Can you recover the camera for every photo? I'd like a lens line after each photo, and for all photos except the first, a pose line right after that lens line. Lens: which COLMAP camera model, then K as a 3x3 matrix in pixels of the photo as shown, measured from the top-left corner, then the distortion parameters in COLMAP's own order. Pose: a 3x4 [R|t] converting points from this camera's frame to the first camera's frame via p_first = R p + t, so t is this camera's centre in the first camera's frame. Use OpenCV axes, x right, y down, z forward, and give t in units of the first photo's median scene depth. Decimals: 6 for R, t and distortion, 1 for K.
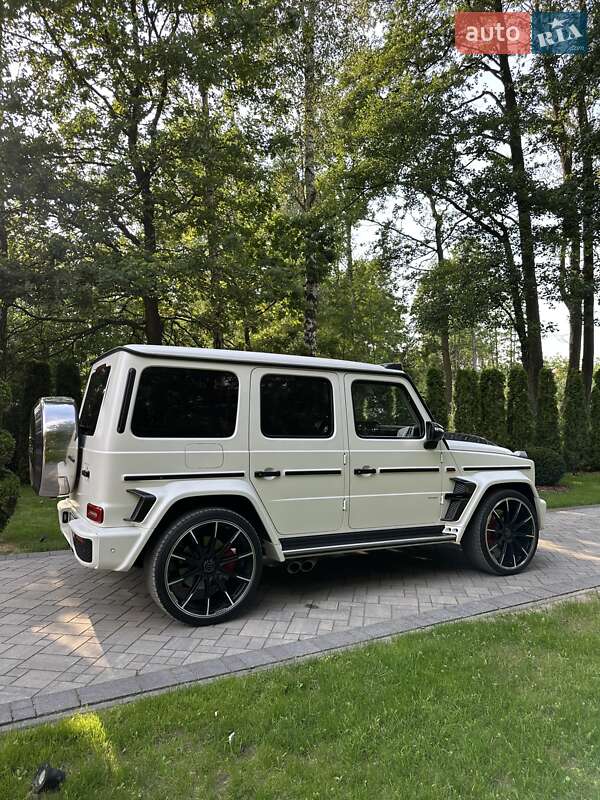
lens RADIAL K [[562.8, 0, 296.9], [0, 562.8, 400.8], [0, 0, 1]] dist [0.054971, -0.081403]
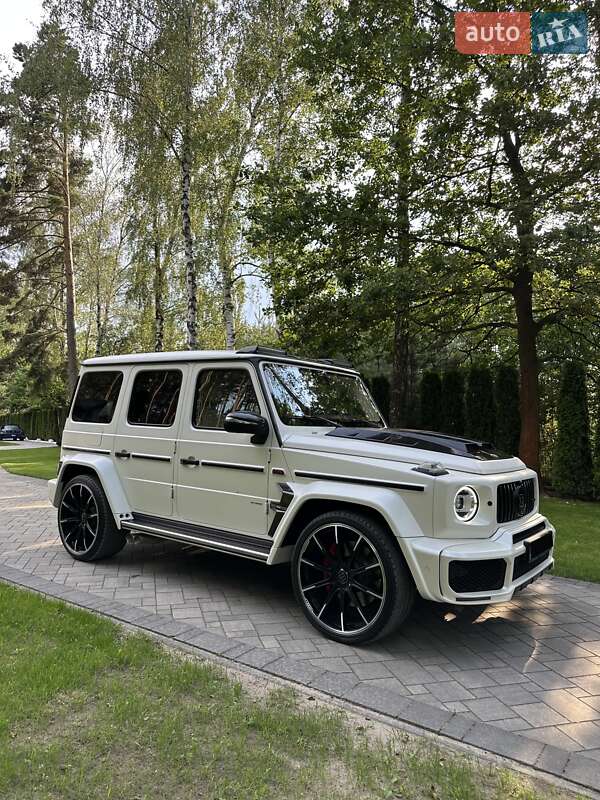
lens RADIAL K [[565.4, 0, 300.0], [0, 565.4, 400.0], [0, 0, 1]] dist [0.050292, -0.074806]
pose [[0.412003, -0.031922, -0.910623, 1.171520], [0.012331, 0.999490, -0.029458, 0.052037], [0.911099, 0.000908, 0.412187, 0.818685]]
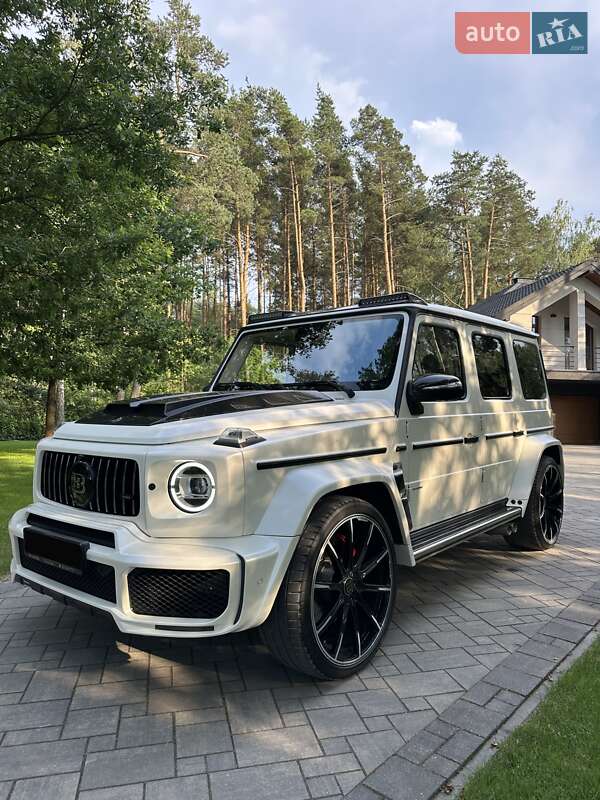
lens RADIAL K [[566.6, 0, 296.4], [0, 566.6, 401.2], [0, 0, 1]] dist [0.001989, -0.000986]
pose [[-0.928341, -0.010884, -0.371571, 0.514883], [0.009418, 0.998562, -0.052779, 0.132529], [0.371611, -0.052496, -0.926903, 2.139611]]
